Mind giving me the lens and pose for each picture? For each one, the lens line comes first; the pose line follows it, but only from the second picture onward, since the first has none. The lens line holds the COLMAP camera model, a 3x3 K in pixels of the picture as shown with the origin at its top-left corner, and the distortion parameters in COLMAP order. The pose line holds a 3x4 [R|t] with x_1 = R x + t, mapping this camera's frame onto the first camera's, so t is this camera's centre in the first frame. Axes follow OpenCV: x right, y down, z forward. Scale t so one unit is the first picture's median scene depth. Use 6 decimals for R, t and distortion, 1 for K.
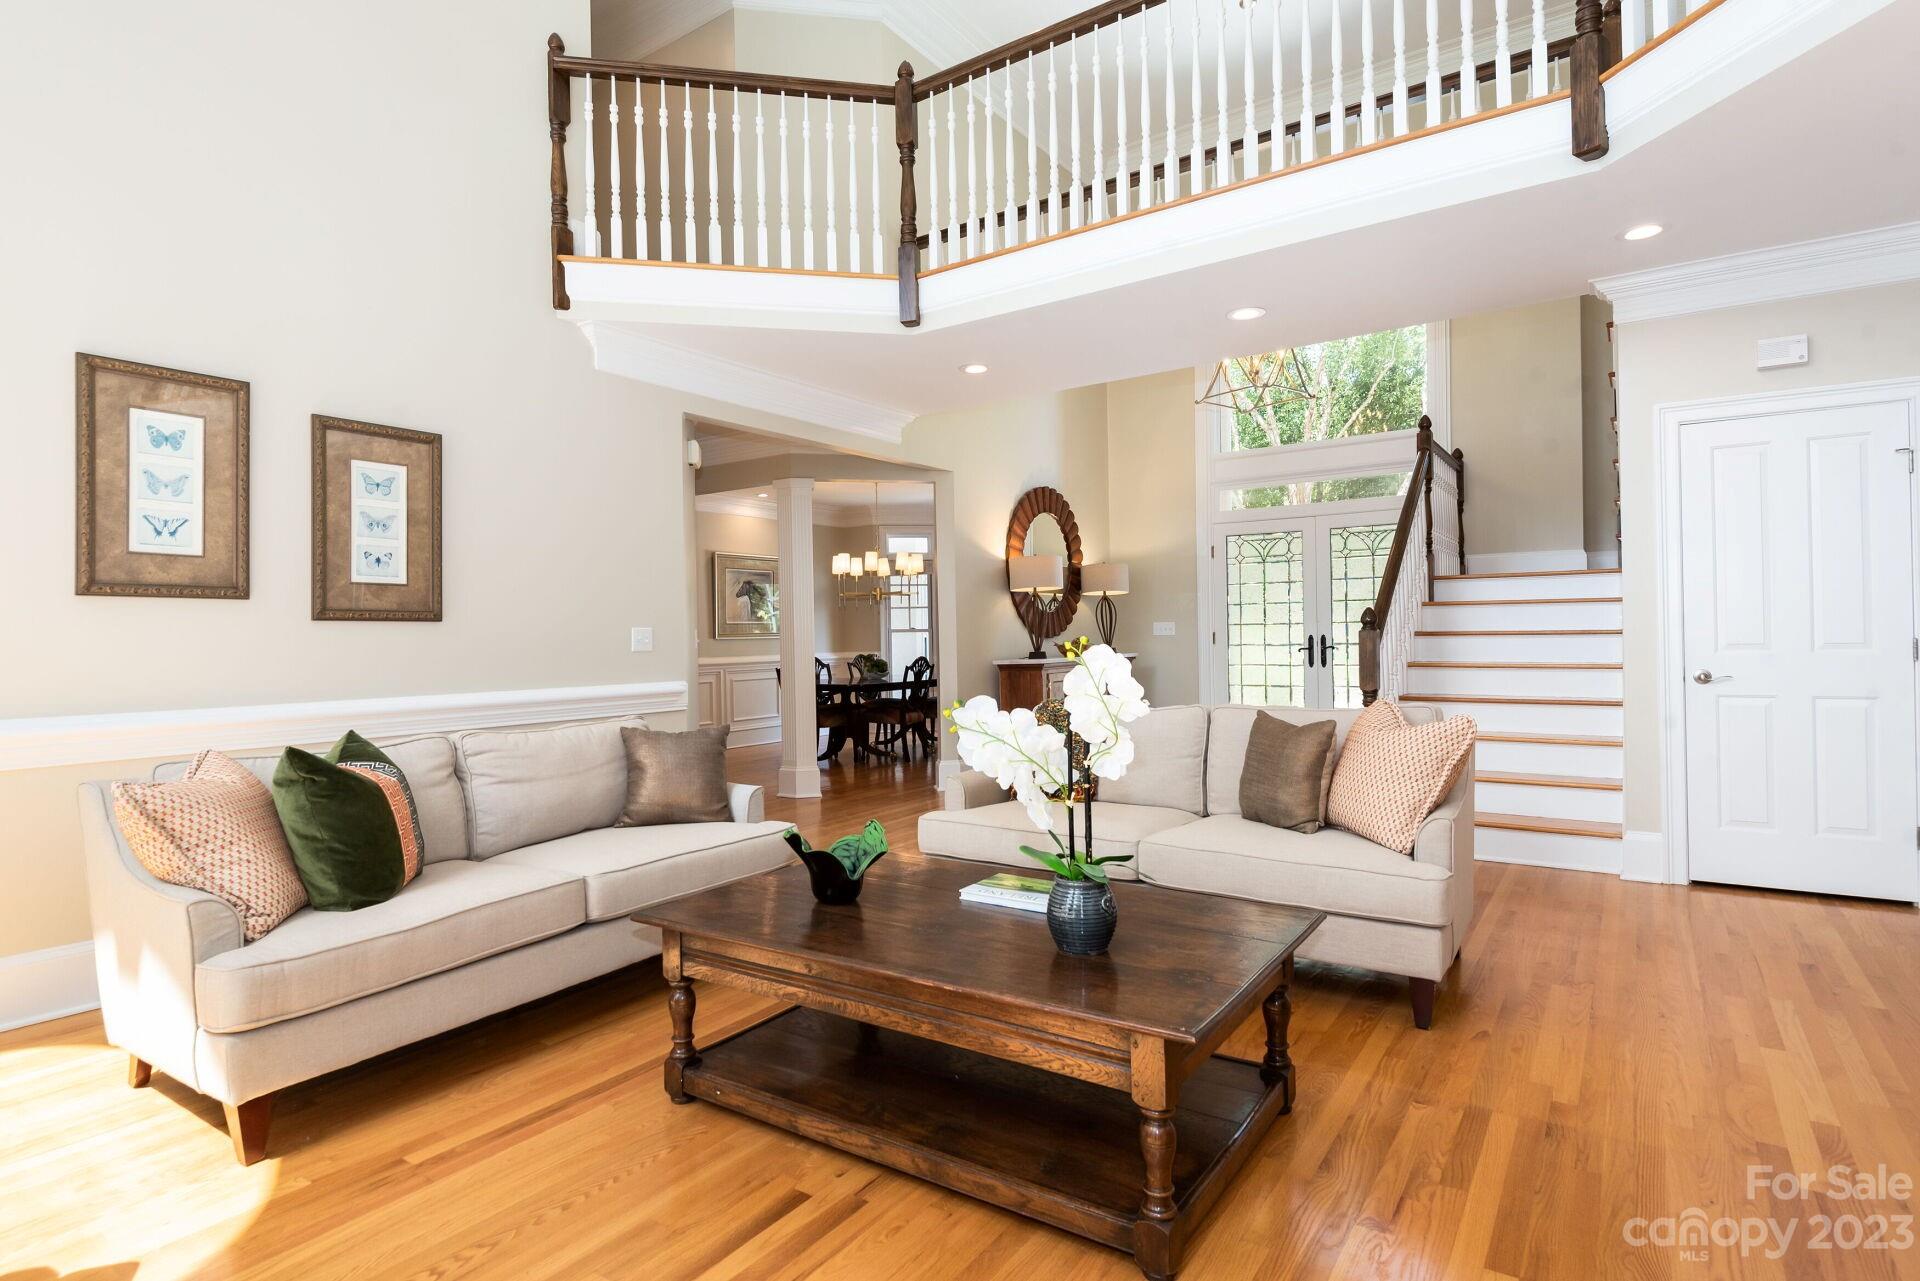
lens RADIAL K [[974.6, 0, 966.6], [0, 974.6, 627.0], [0, 0, 1]] dist [0.031218, 0.000267]
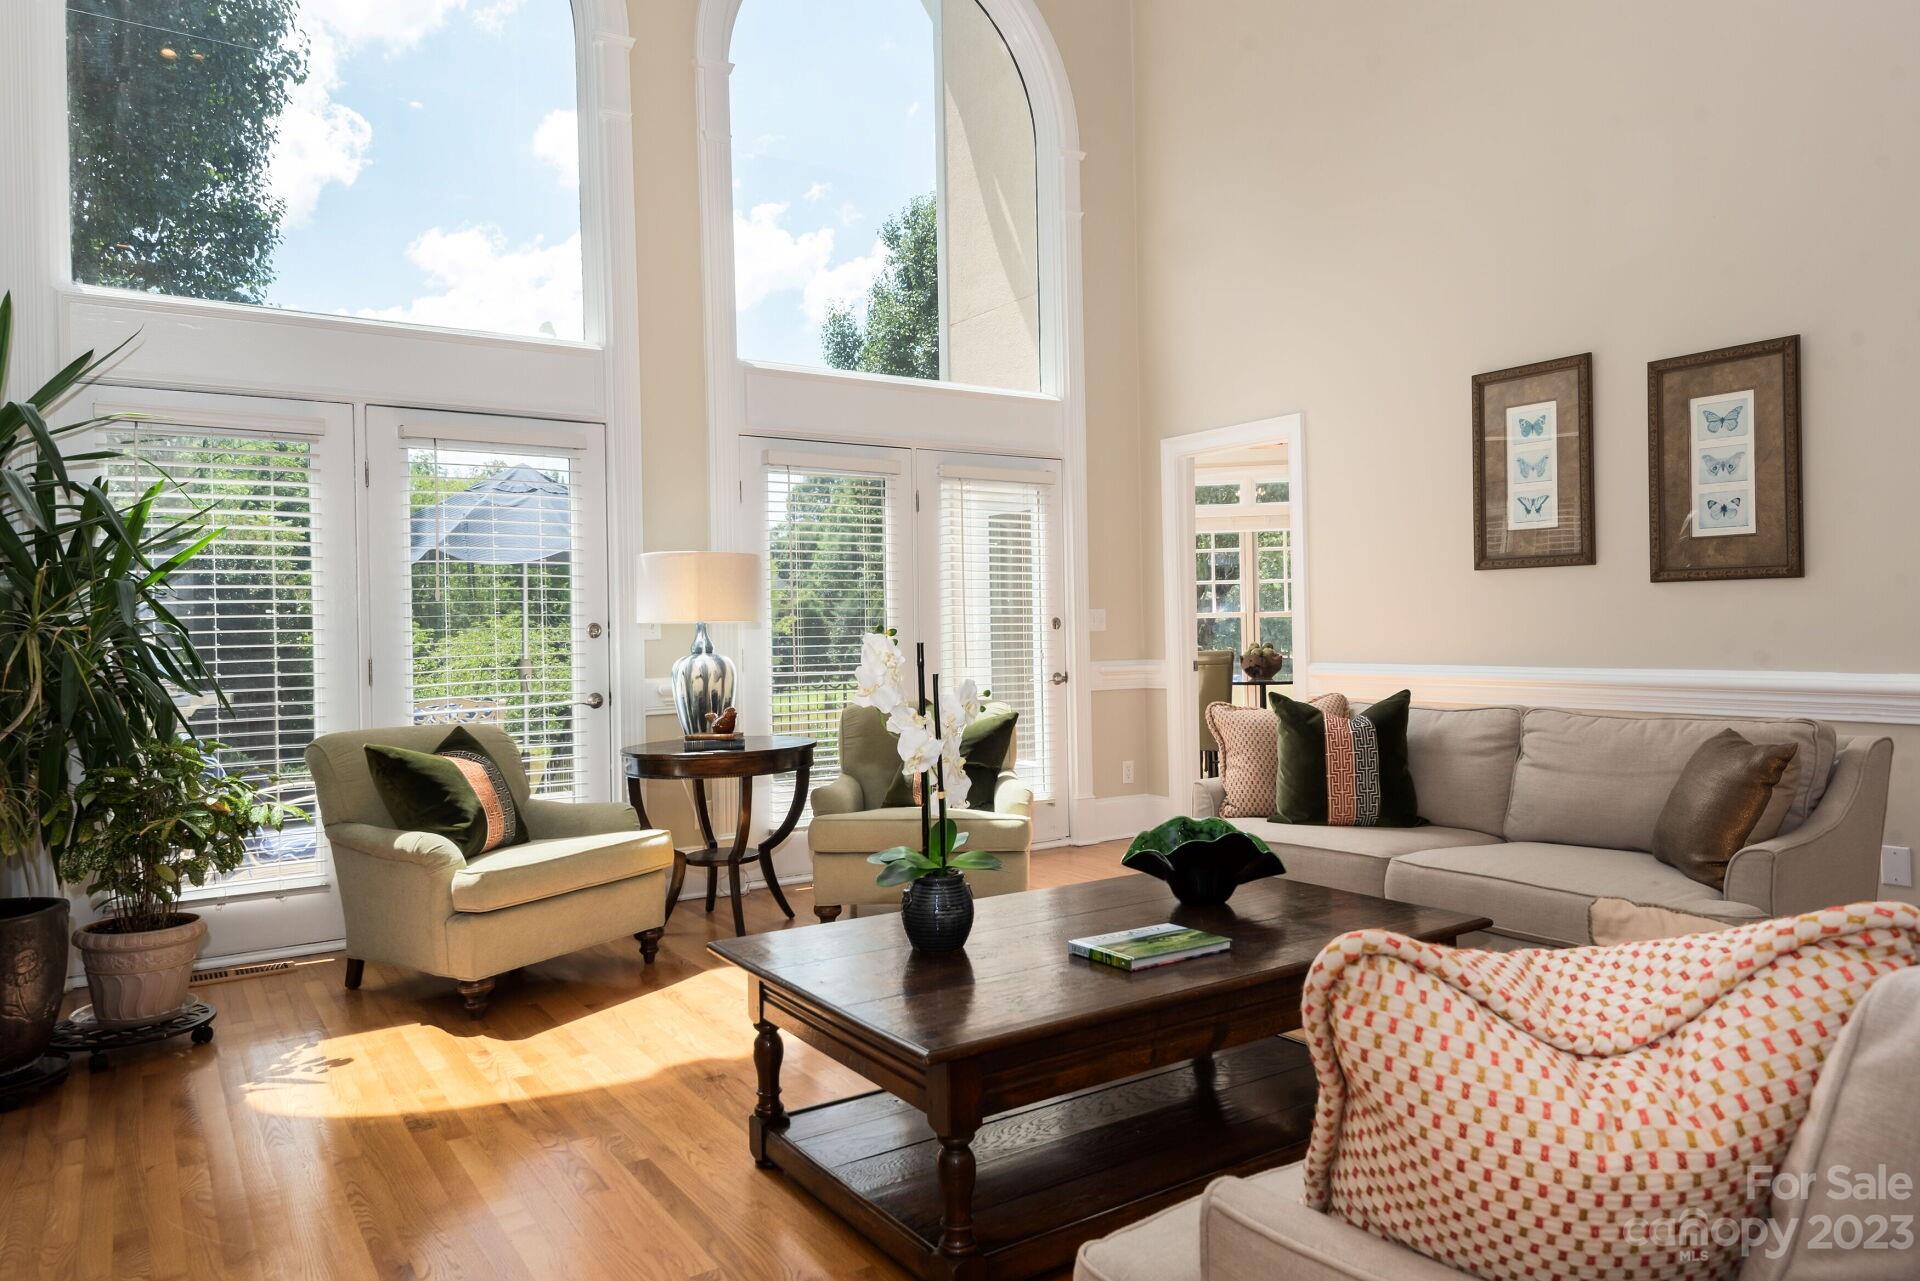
lens RADIAL K [[1235.8, 0, 959.7], [0, 1235.8, 637.7], [0, 0, 1]] dist [-0.003276, -0.000762]
pose [[-0.366045, 0.027176, -0.930200, 0.660007], [0.027987, 0.999443, 0.018185, 0.006277], [0.930176, -0.019377, -0.366602, 0.794116]]
